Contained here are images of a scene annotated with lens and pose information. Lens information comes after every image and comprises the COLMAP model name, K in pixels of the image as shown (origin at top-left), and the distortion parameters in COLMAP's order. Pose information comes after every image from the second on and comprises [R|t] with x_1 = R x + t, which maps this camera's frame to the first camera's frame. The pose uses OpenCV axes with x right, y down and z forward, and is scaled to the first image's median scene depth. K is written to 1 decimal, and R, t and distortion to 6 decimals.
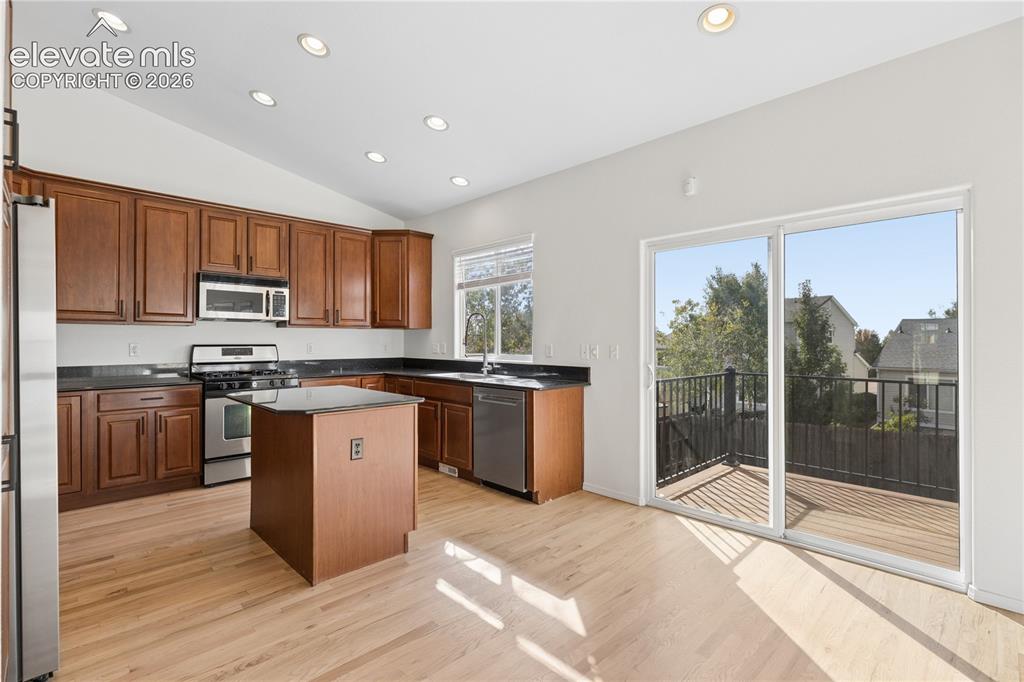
lens RADIAL K [[473.5, 0, 511.0], [0, 473.5, 337.1], [0, 0, 1]] dist [-0.000560, 0.000012]
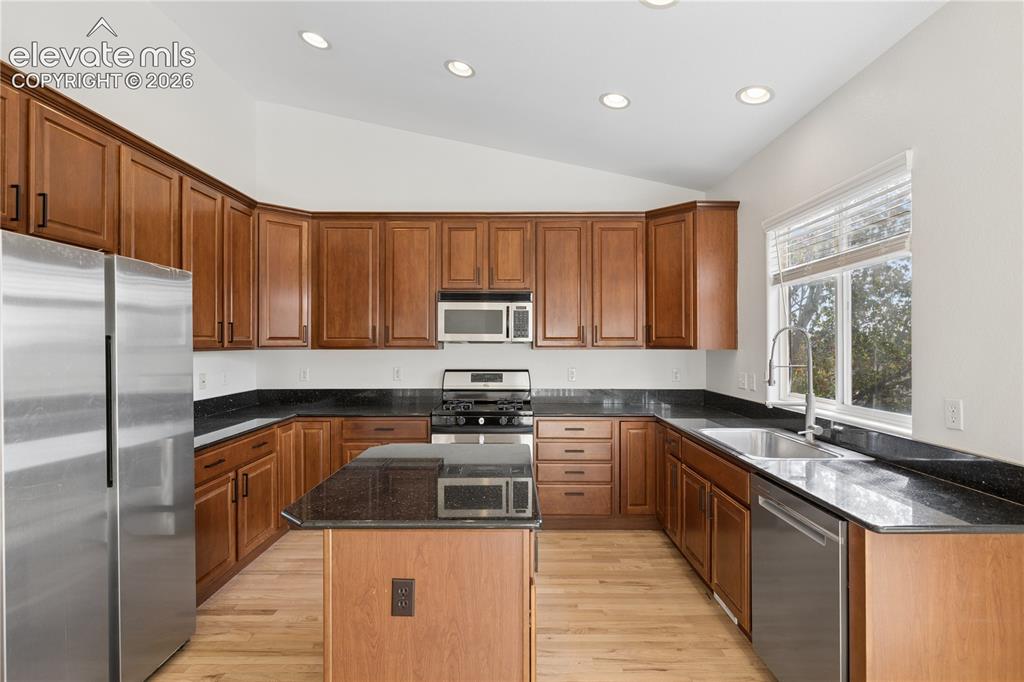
lens RADIAL K [[496.9, 0, 513.9], [0, 496.9, 341.6], [0, 0, 1]] dist [-0.002854, 0.000316]
pose [[0.718191, -0.003411, -0.695837, 0.099778], [0.003995, 0.999992, -0.000778, -0.035785], [0.695834, -0.002221, 0.718199, 0.380154]]
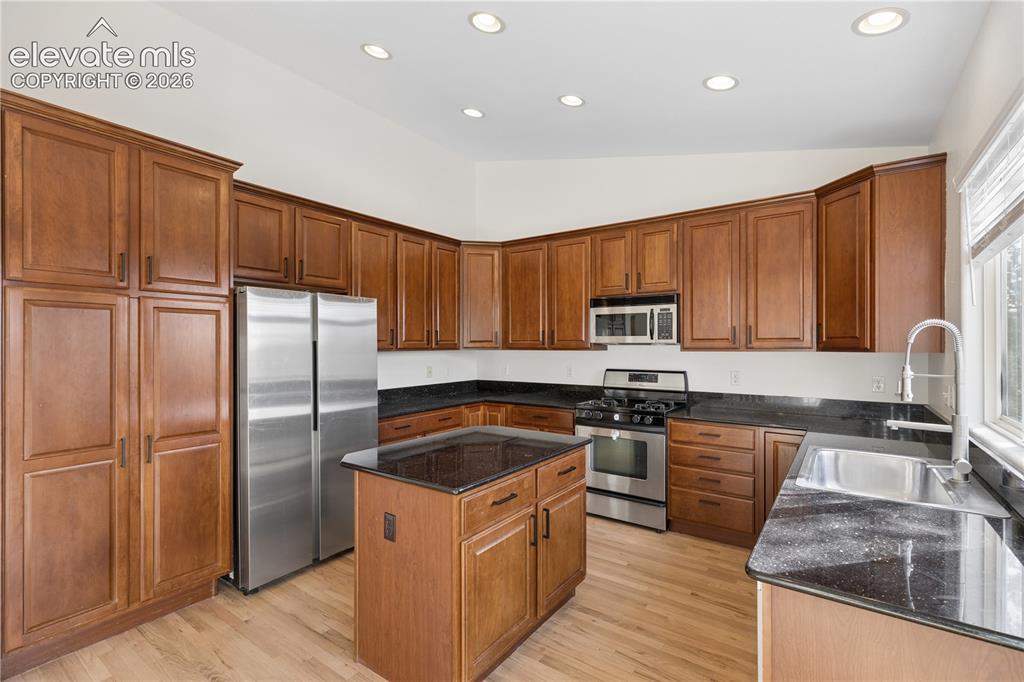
lens RADIAL K [[461.0, 0, 514.8], [0, 461.0, 345.8], [0, 0, 1]] dist [0.008361, 0.000022]
pose [[0.180768, -0.000095, -0.983526, 0.259572], [0.006385, 0.999979, 0.001077, -0.034469], [0.983505, -0.006474, 0.180764, 0.603744]]
